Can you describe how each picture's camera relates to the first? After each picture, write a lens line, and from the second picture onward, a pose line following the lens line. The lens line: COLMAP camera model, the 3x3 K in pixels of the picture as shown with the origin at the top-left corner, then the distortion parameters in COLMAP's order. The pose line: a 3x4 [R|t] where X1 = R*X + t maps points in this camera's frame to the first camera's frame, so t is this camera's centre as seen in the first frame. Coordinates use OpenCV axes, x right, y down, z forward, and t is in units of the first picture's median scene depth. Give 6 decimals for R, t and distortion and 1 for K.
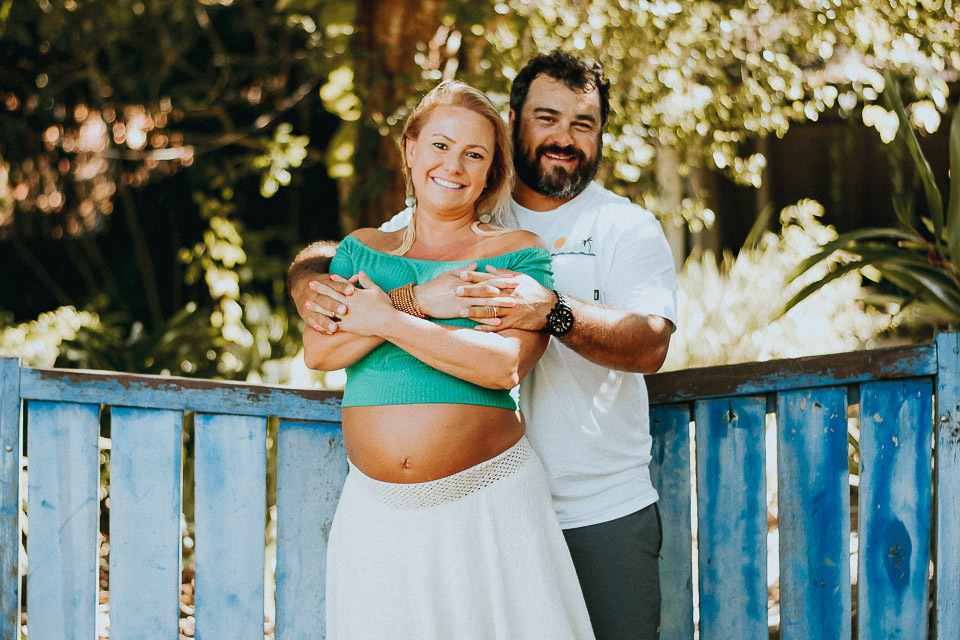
lens RADIAL K [[3339.0, 0, 395.1], [0, 3339.0, 321.9], [0, 0, 1]] dist [-0.325824, 6.768516]
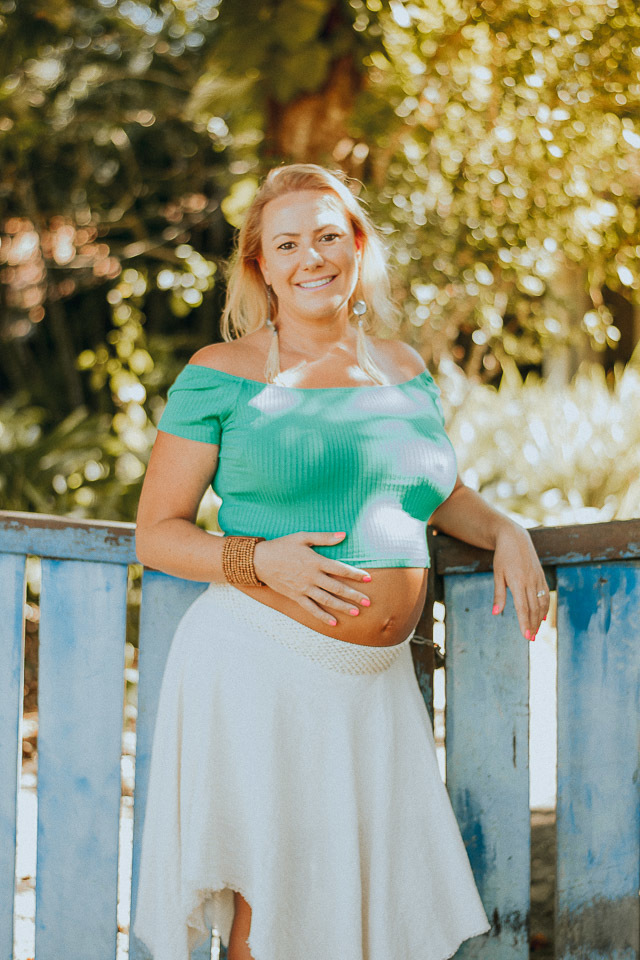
lens RADIAL K [[2978.2, 0, 320.0], [0, 2978.2, 480.0], [0, 0, 1]] dist [-0.349168, 1.479543]
pose [[0.999699, 0.023060, 0.008370, 0.002106], [-0.023220, 0.999540, 0.019528, -0.007533], [-0.007915, -0.019717, 0.999774, 0.265967]]
